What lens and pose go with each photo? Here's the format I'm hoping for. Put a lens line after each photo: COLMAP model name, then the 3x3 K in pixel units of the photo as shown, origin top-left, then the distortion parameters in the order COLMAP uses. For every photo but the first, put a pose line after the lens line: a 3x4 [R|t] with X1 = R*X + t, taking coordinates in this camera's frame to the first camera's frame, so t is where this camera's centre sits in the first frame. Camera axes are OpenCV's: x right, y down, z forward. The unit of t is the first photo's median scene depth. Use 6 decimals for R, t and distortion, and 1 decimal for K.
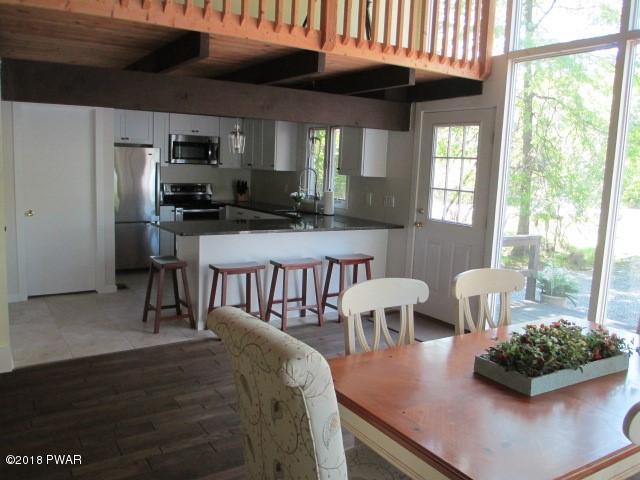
lens RADIAL K [[533.0, 0, 326.9], [0, 533.0, 227.8], [0, 0, 1]] dist [-0.061007, 0.028612]
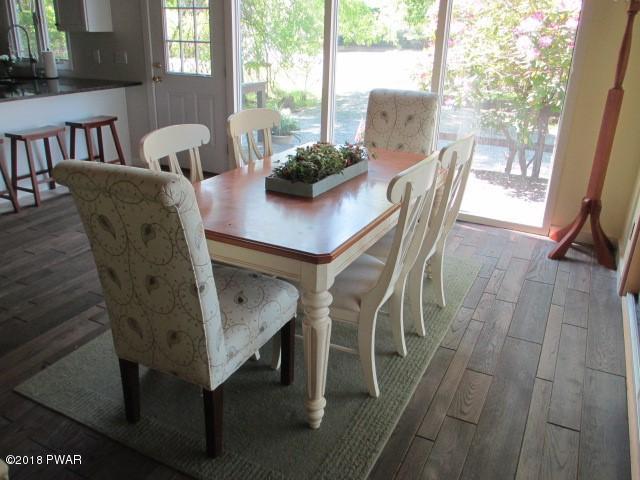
lens RADIAL K [[533.0, 0, 318.1], [0, 533.0, 229.2], [0, 0, 1]] dist [-0.061007, 0.028612]
pose [[0.868118, -0.206053, 0.451569, -0.068931], [0.078964, 0.955508, 0.284198, 0.004884], [-0.490037, -0.211059, 0.845764, -0.049144]]
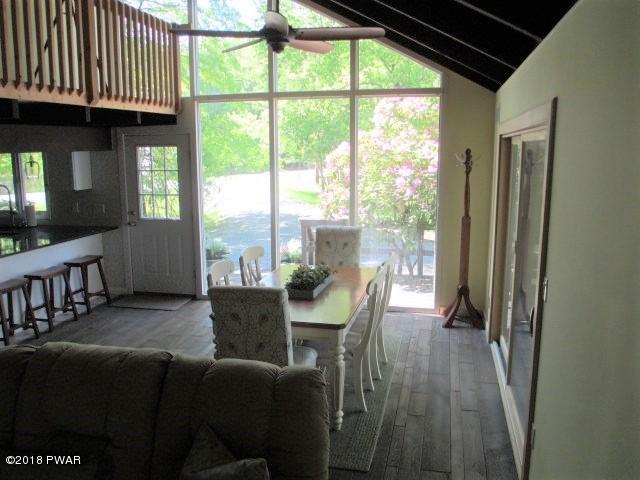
lens RADIAL K [[533.0, 0, 319.6], [0, 533.0, 224.8], [0, 0, 1]] dist [-0.061007, 0.028612]
pose [[0.725030, -0.154793, 0.671096, -0.334763], [0.124413, 0.987821, 0.093436, -0.063027], [-0.677386, 0.015750, 0.735459, -0.219594]]
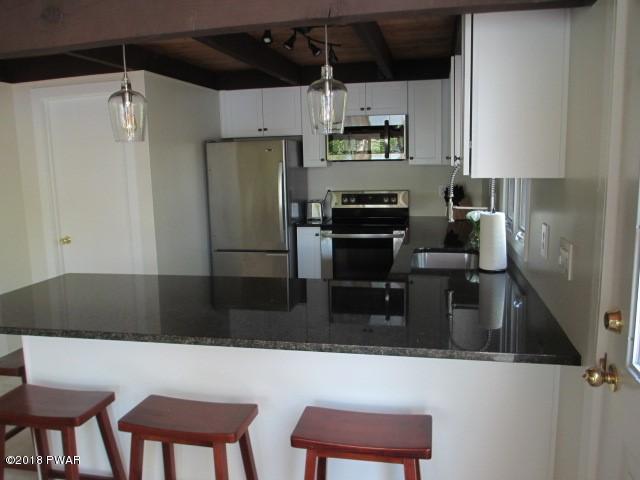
lens RADIAL K [[533.0, 0, 321.2], [0, 533.0, 239.9], [0, 0, 1]] dist [-0.061007, 0.028612]
pose [[0.702707, 0.058508, -0.709070, 0.236466], [-0.032743, 0.998216, 0.049918, -0.075583], [0.710726, -0.011861, 0.703369, 0.698700]]
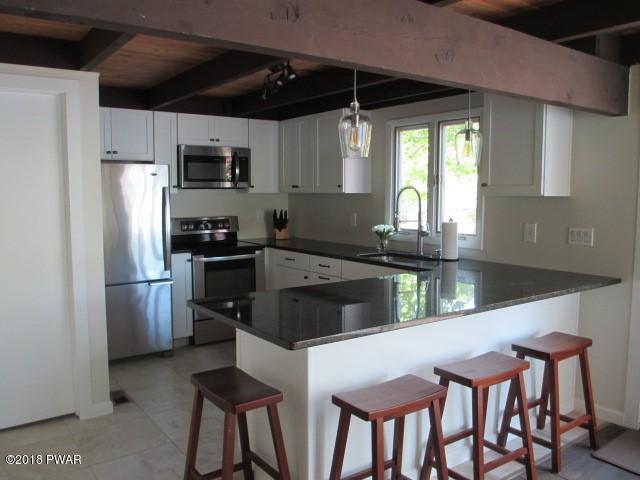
lens RADIAL K [[533.0, 0, 322.3], [0, 533.0, 234.1], [0, 0, 1]] dist [-0.061007, 0.028612]
pose [[0.998084, -0.041308, 0.046061, -0.200513], [0.042819, 0.998559, -0.032334, -0.046667], [-0.044659, 0.034244, 0.998415, 0.438424]]
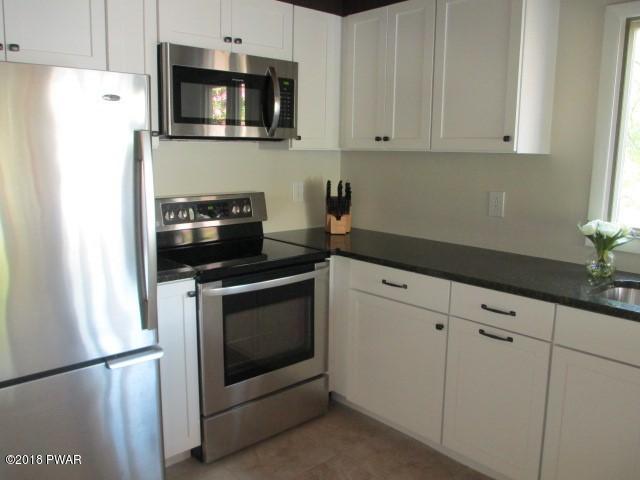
lens RADIAL K [[533.0, 0, 320.5], [0, 533.0, 226.4], [0, 0, 1]] dist [-0.061007, 0.028612]
pose [[0.985792, -0.048904, 0.160697, -0.343372], [0.042394, 0.998145, 0.043695, -0.105848], [-0.162535, -0.036261, 0.986036, 0.899249]]
